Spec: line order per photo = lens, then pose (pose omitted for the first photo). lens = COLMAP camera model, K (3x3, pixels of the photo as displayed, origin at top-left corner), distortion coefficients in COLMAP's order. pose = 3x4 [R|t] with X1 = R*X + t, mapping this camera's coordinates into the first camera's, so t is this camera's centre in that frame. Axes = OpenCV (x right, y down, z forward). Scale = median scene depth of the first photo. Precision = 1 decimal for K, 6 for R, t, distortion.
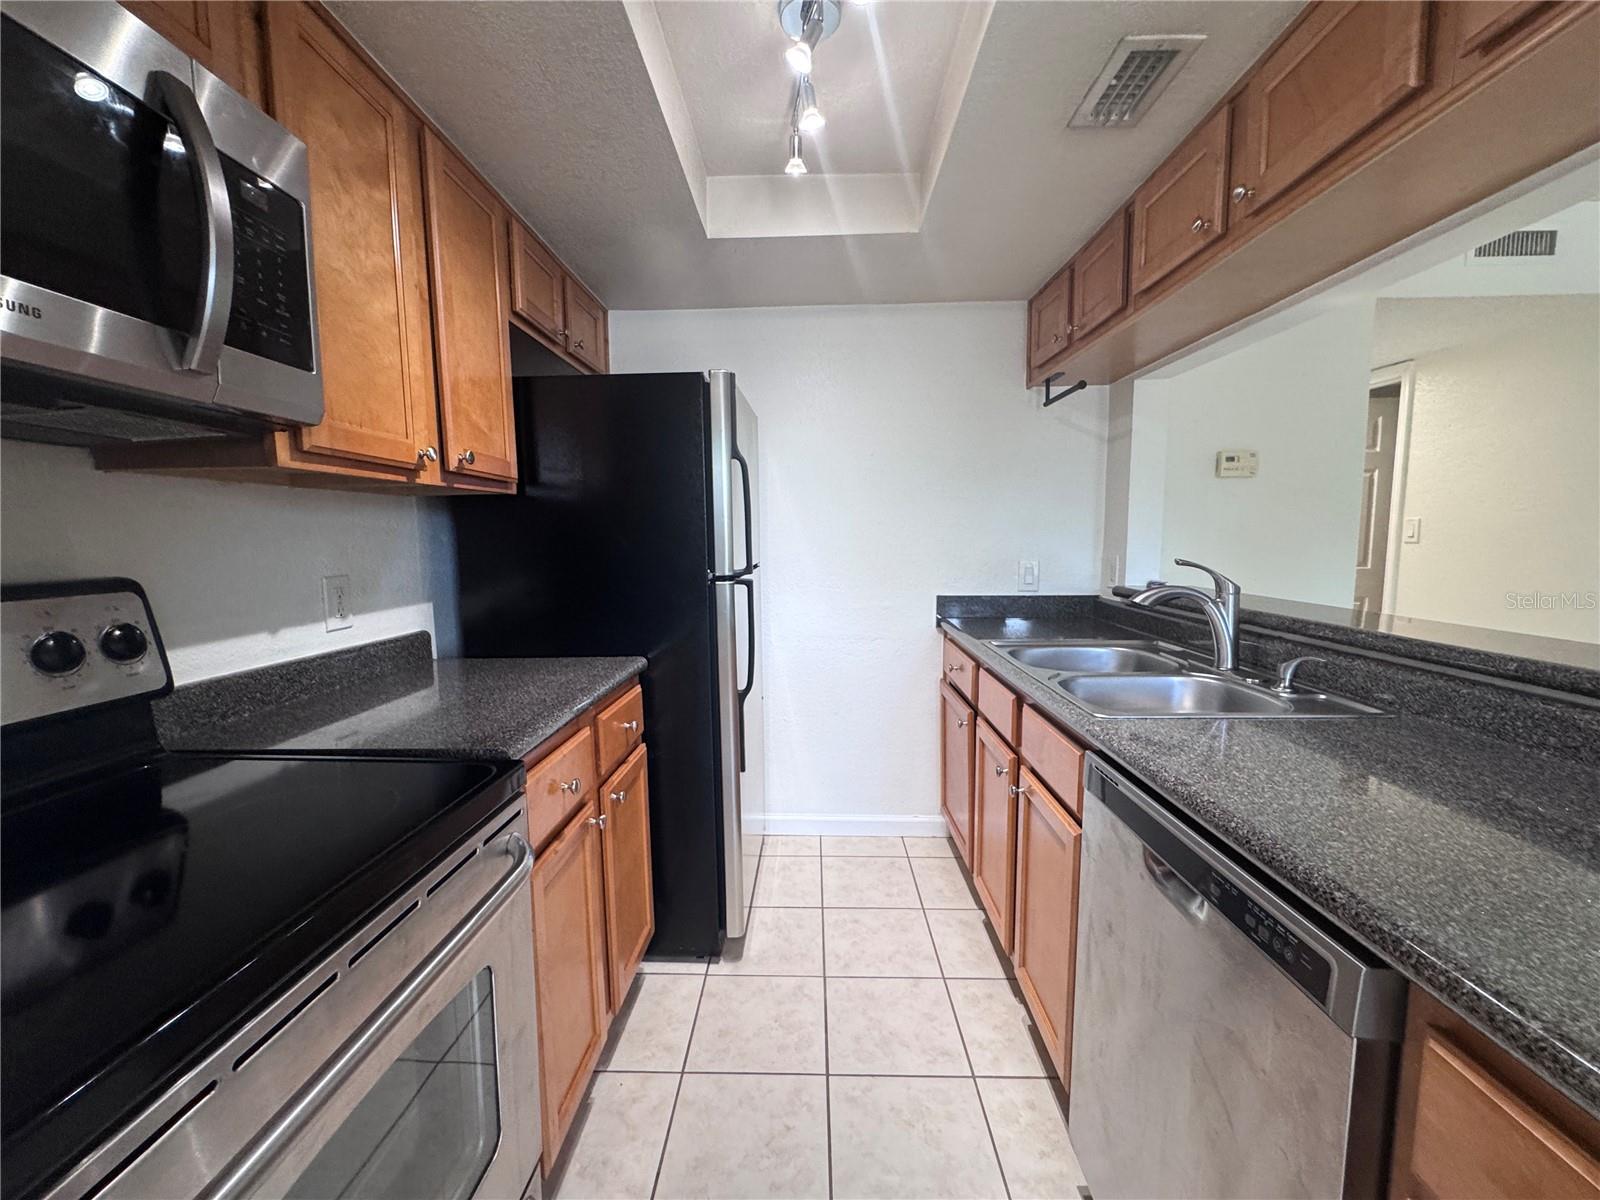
lens RADIAL K [[642.7, 0, 798.7], [0, 642.7, 599.1], [0, 0, 1]] dist [-0.005684, 0.000497]
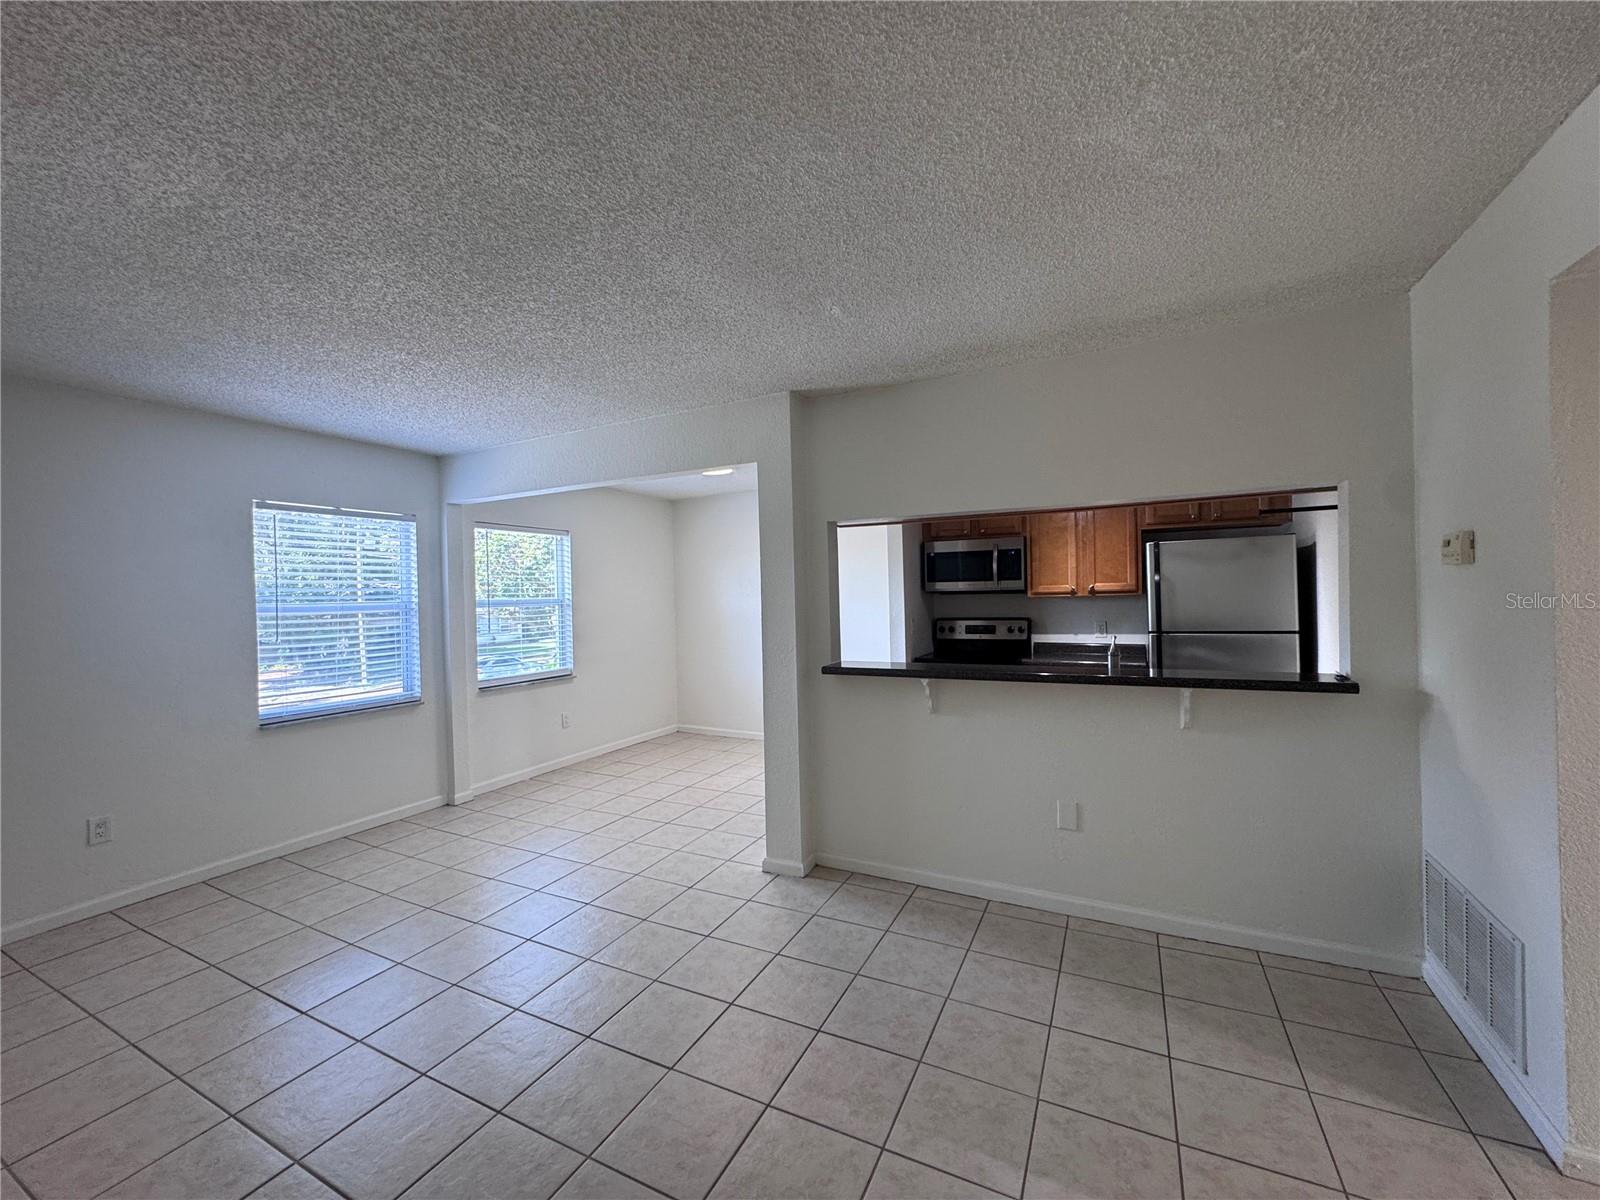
lens RADIAL K [[642.7, 0, 798.7], [0, 642.7, 599.1], [0, 0, 1]] dist [-0.005684, 0.000497]
pose [[-0.426781, 0.016550, -0.904204, 2.578811], [-0.063013, 0.996858, 0.047988, -0.184163], [0.902157, 0.077457, -0.424397, 0.876021]]
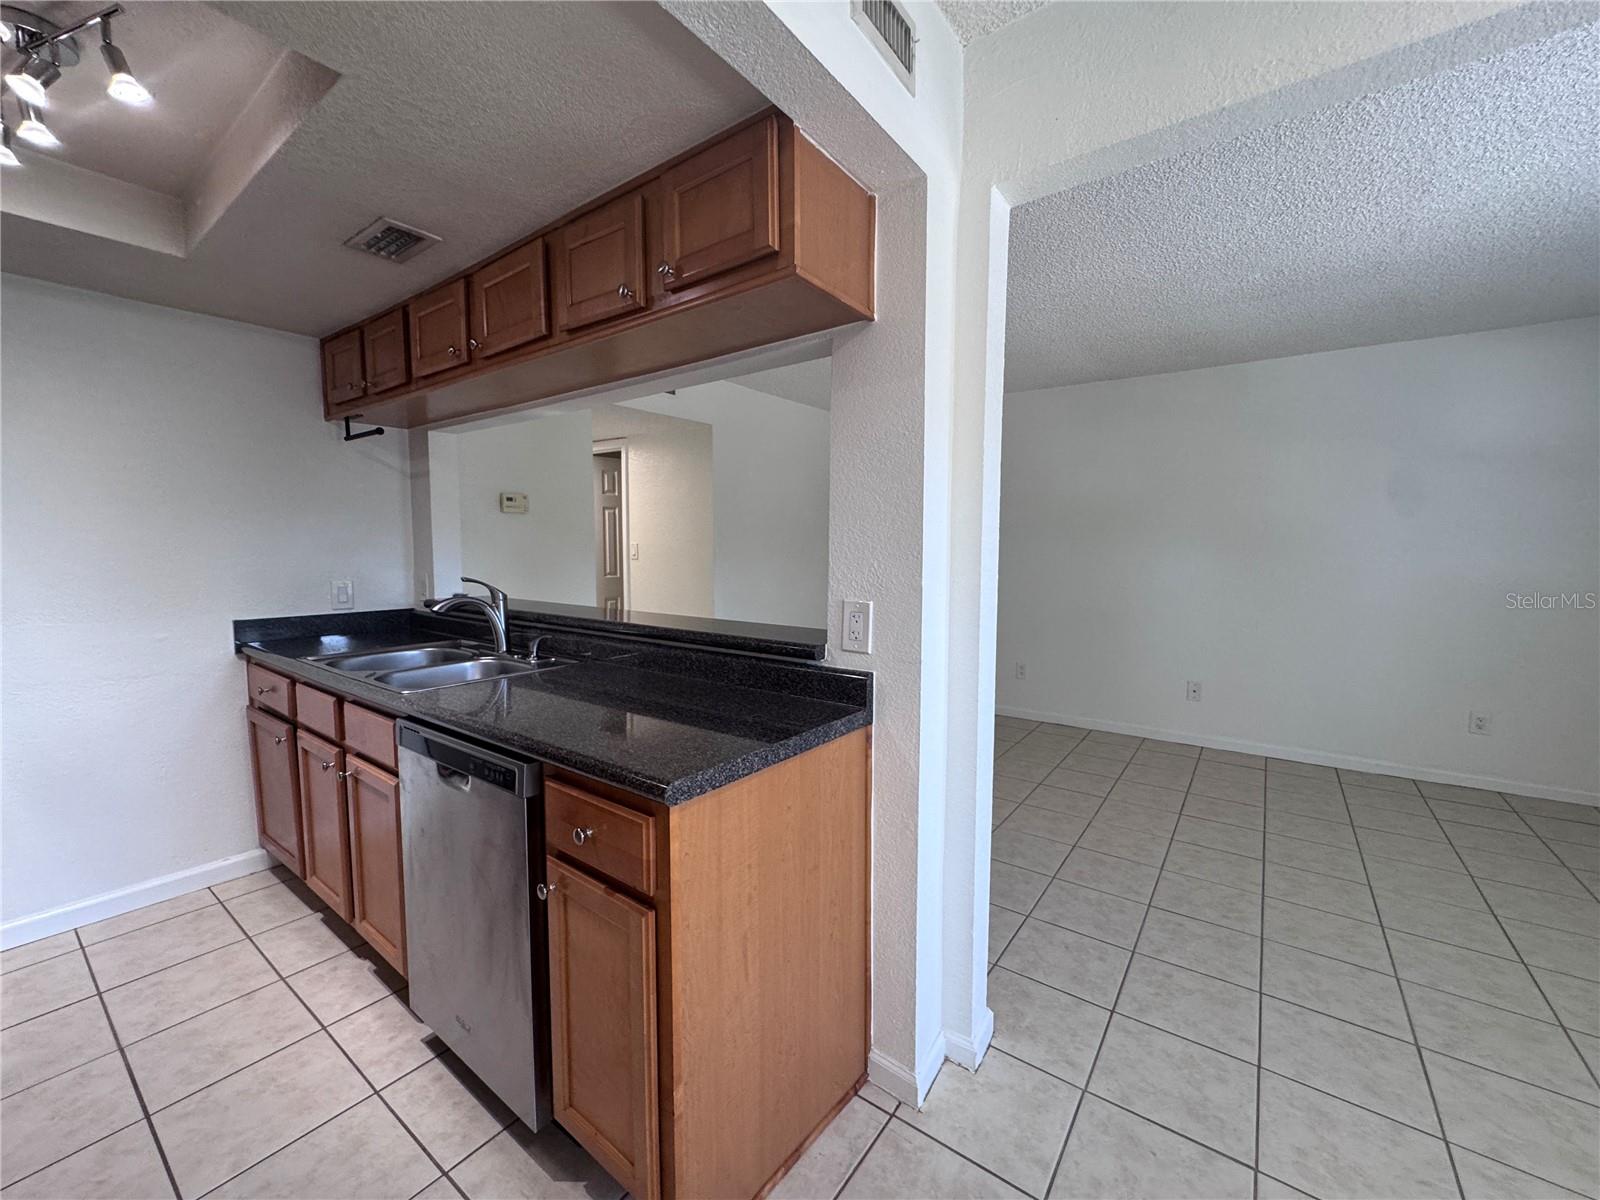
lens RADIAL K [[642.7, 0, 798.7], [0, 642.7, 599.1], [0, 0, 1]] dist [-0.005684, 0.000497]
pose [[0.575639, -0.057893, 0.815652, -0.116993], [0.074567, 0.997051, 0.018144, 0.012824], [-0.814297, 0.050376, 0.578259, -0.364593]]
